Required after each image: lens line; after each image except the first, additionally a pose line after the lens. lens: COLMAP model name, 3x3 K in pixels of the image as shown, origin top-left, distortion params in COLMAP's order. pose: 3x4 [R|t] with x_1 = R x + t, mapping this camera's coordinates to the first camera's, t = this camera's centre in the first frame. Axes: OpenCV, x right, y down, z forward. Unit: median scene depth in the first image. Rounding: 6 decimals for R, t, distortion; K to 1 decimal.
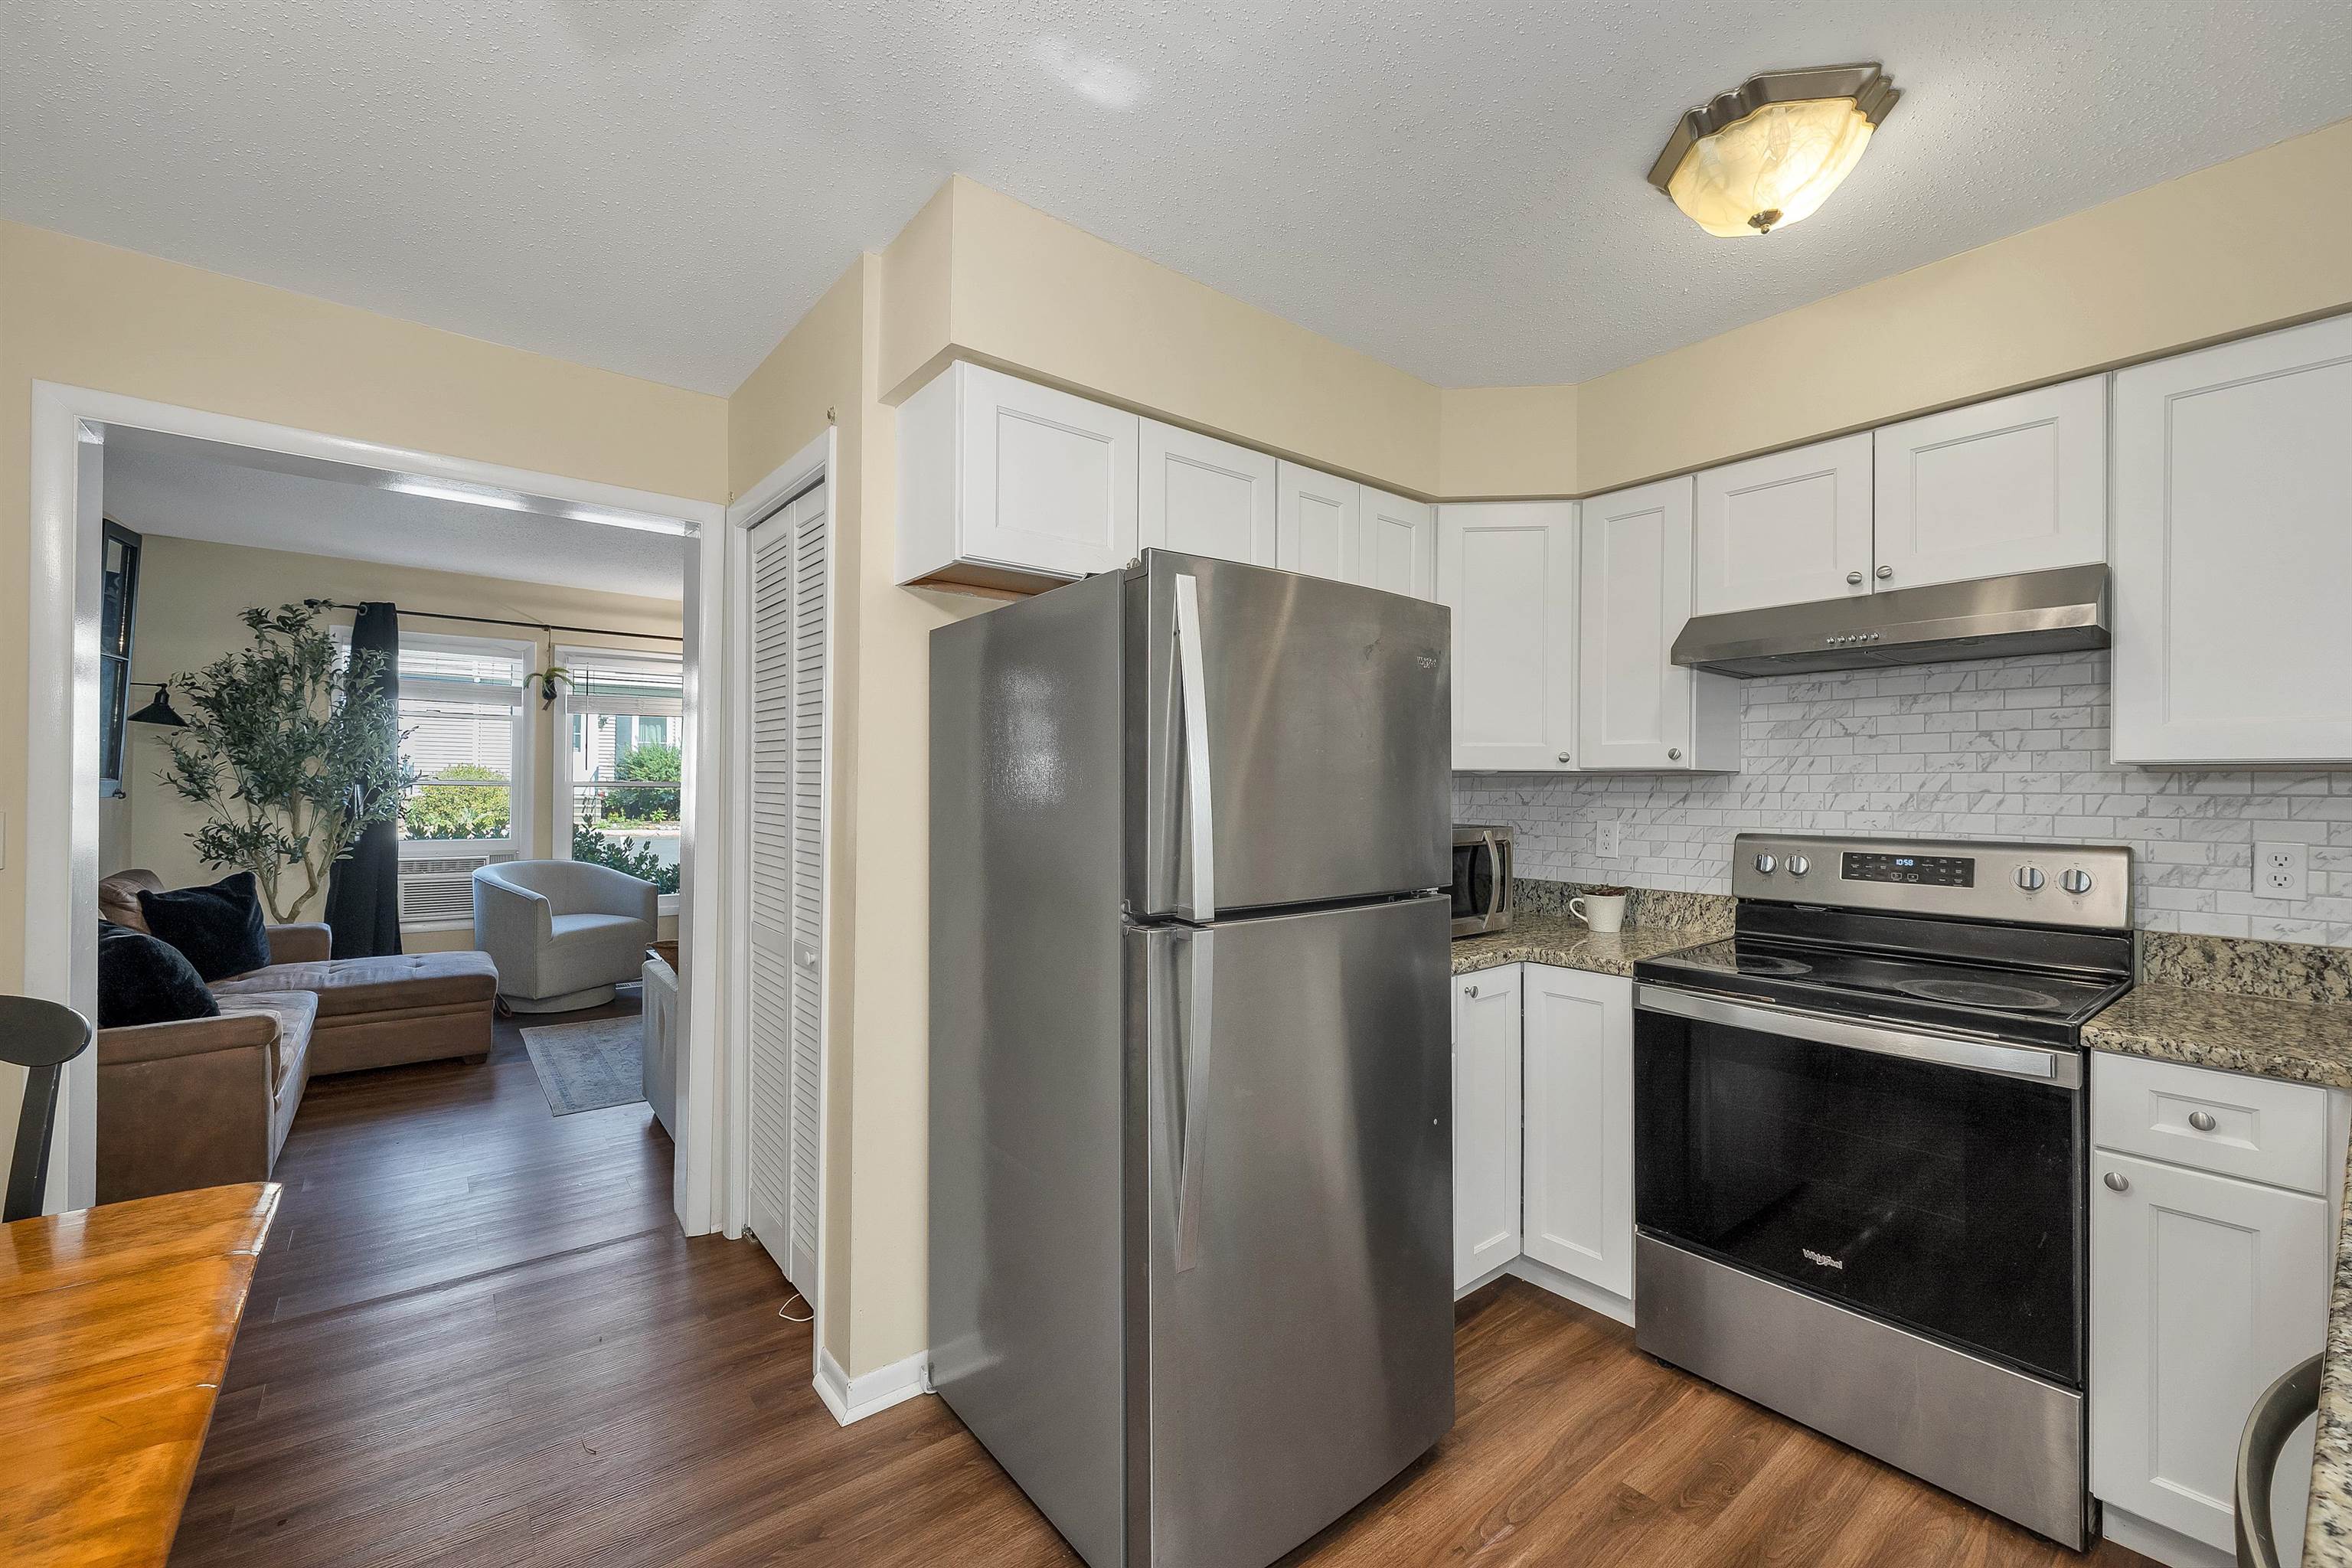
lens RADIAL K [[955.2, 0, 1180.6], [0, 955.2, 778.6], [0, 0, 1]] dist [-0.001250, -0.000119]
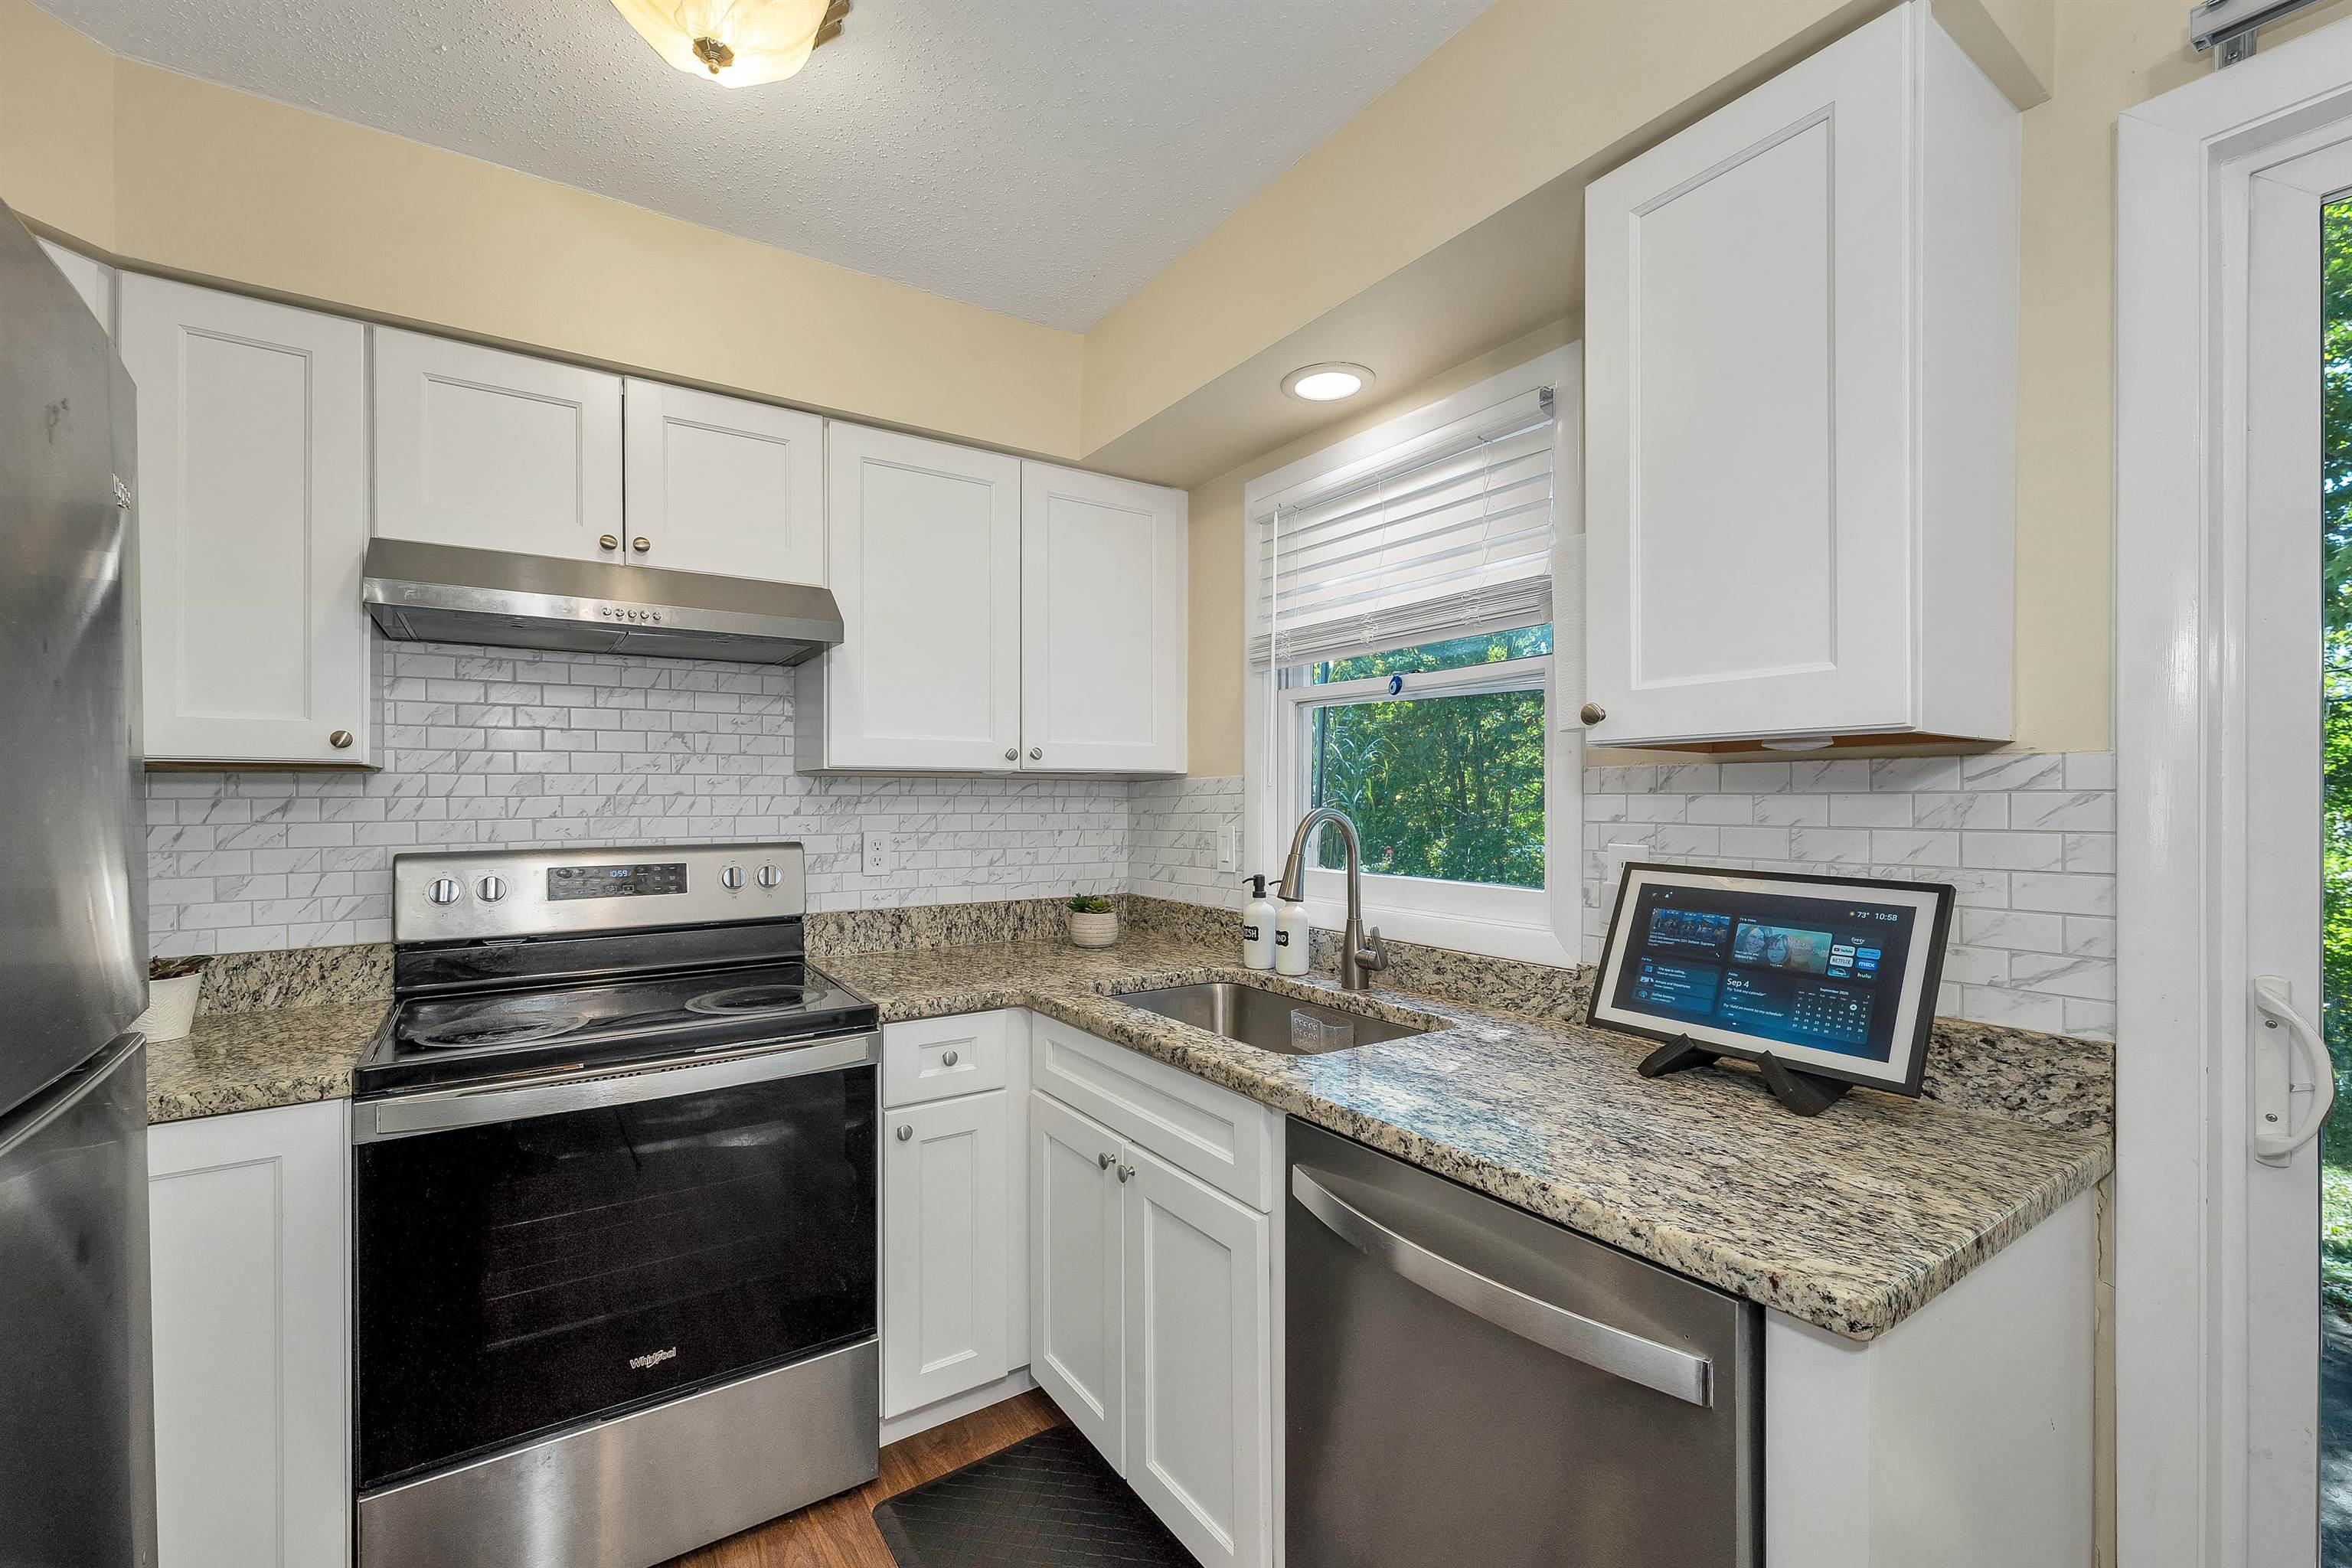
lens RADIAL K [[973.9, 0, 1167.2], [0, 973.9, 799.5], [0, 0, 1]] dist [0.008628, -0.000046]
pose [[0.085955, -0.011707, 0.996230, -0.057769], [-0.008286, 0.999888, 0.012465, 0.001353], [-0.996265, -0.009326, 0.085848, 0.213532]]
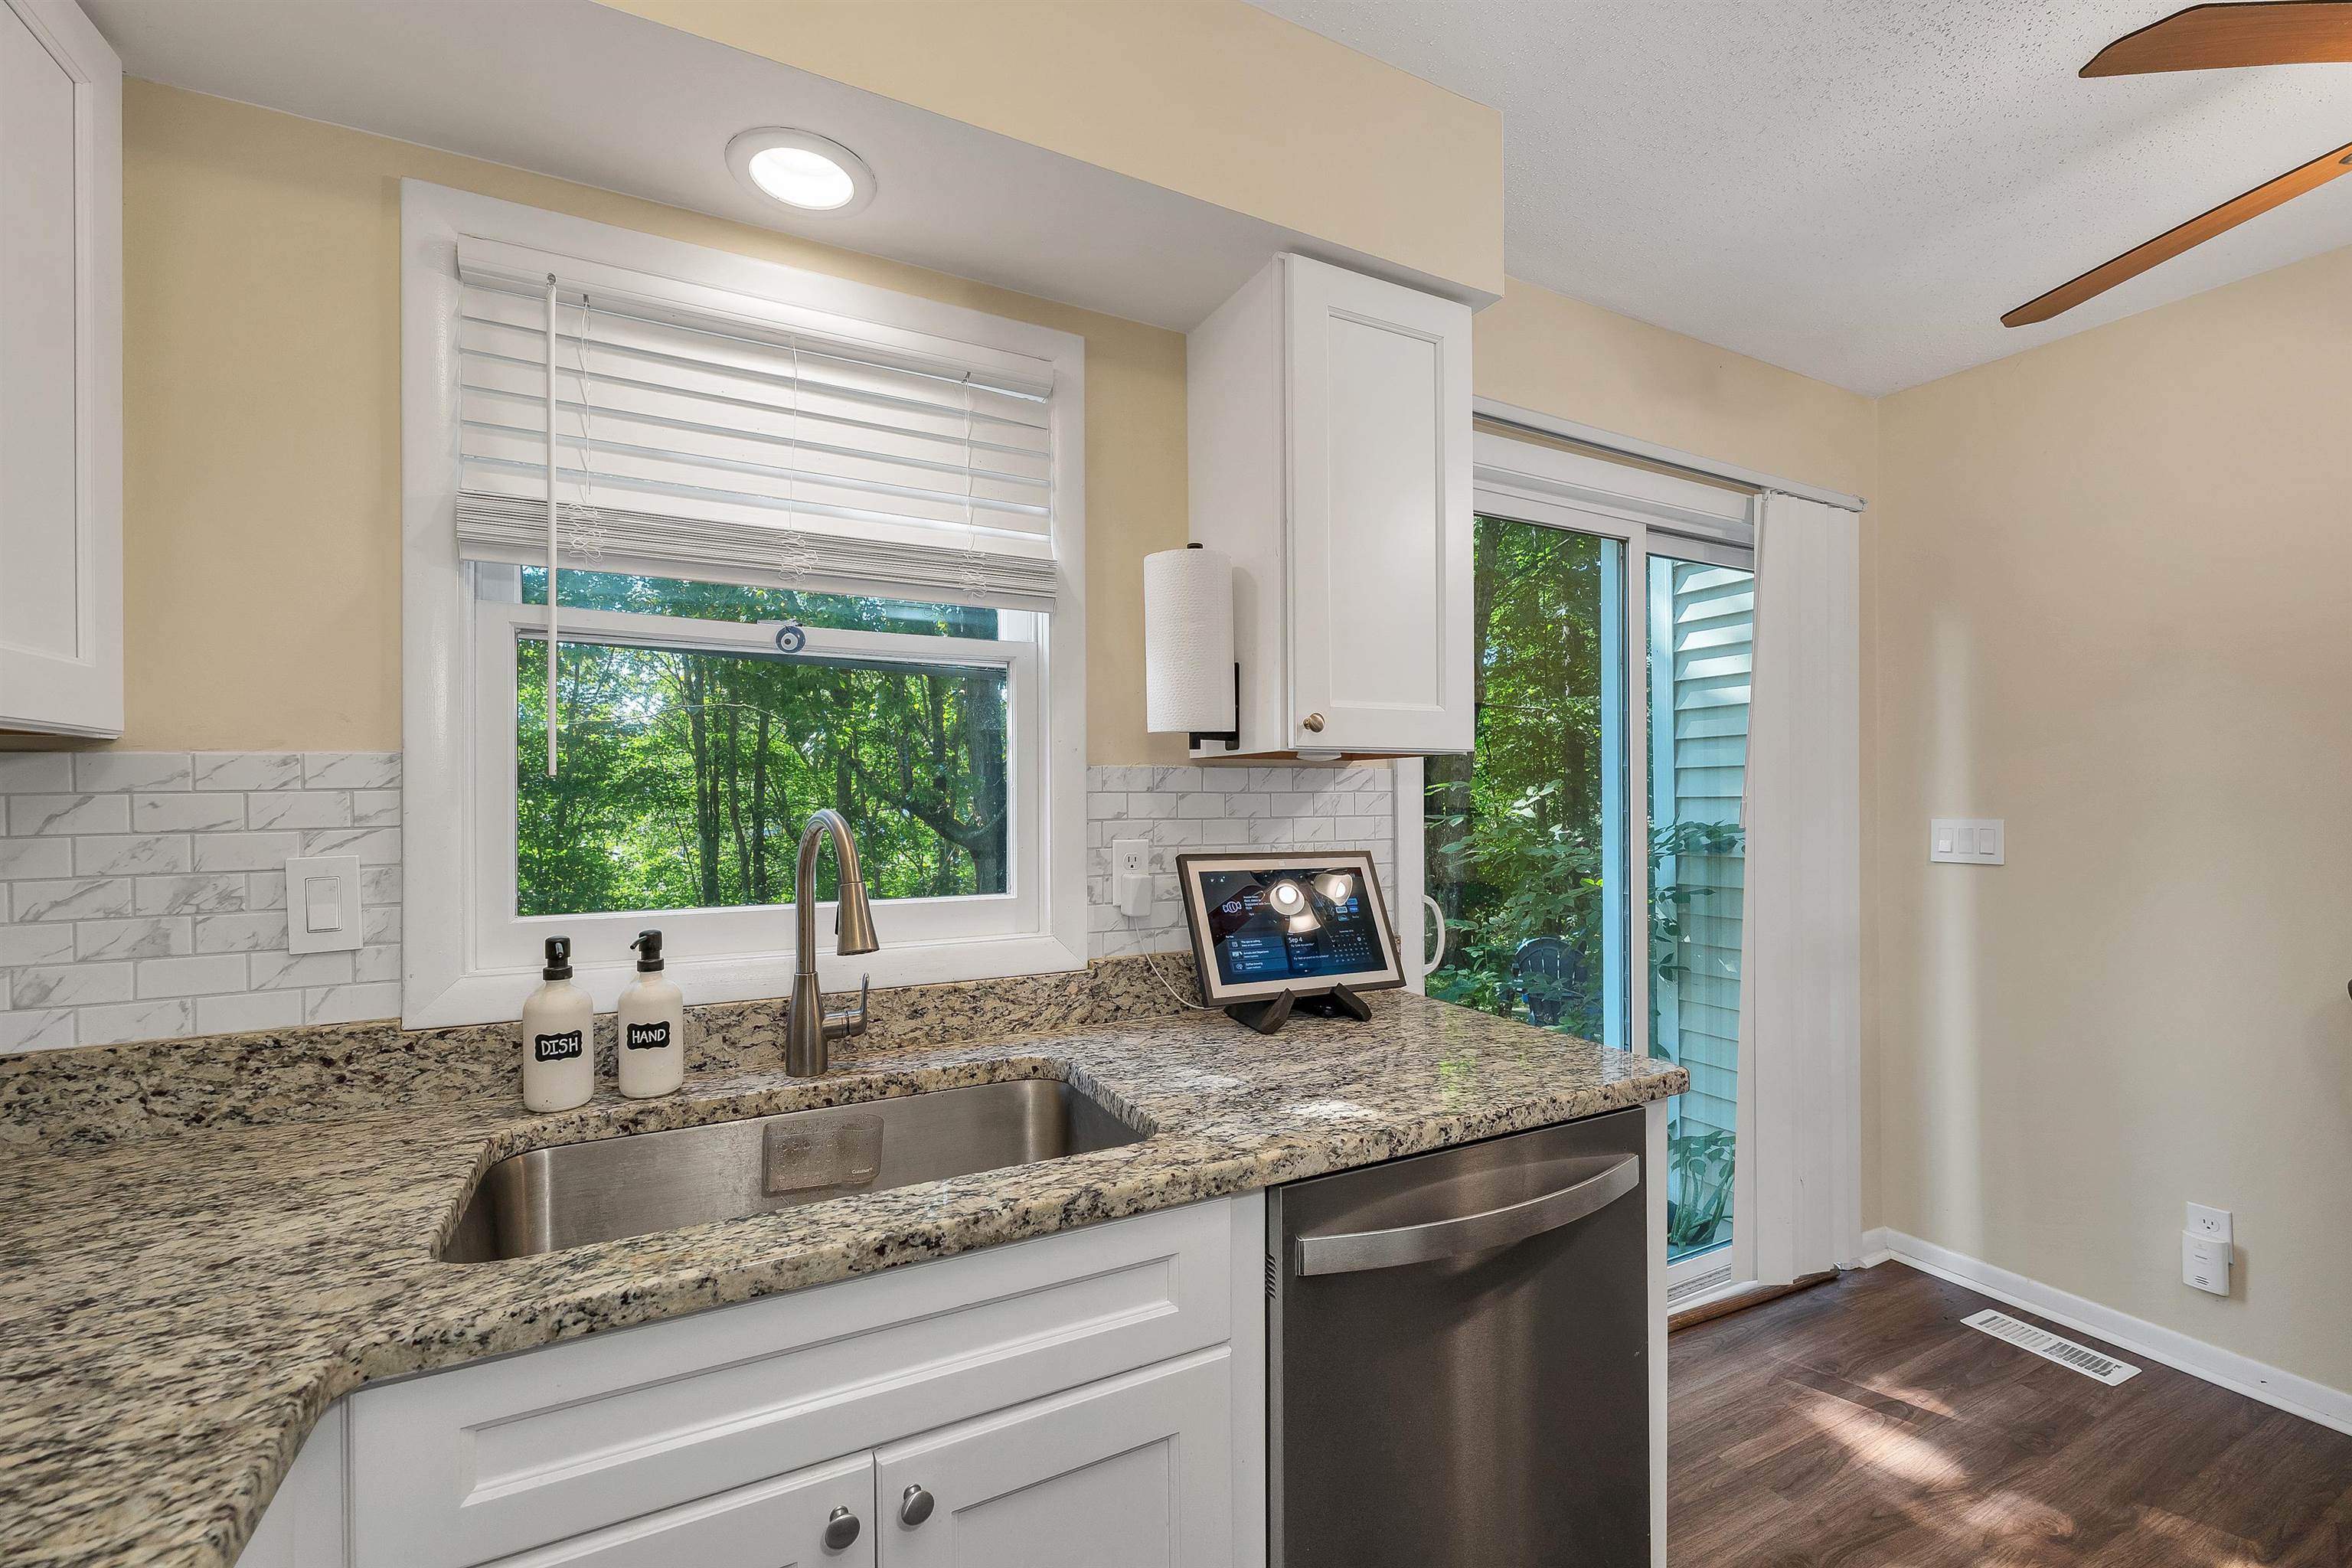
lens RADIAL K [[971.3, 0, 1174.3], [0, 971.3, 796.3], [0, 0, 1]] dist [0.000851, -0.000262]
pose [[-0.980116, -0.008903, 0.198225, 0.219752], [-0.010308, 0.999929, -0.006059, 0.006016], [-0.198157, -0.007982, -0.980138, 0.443353]]
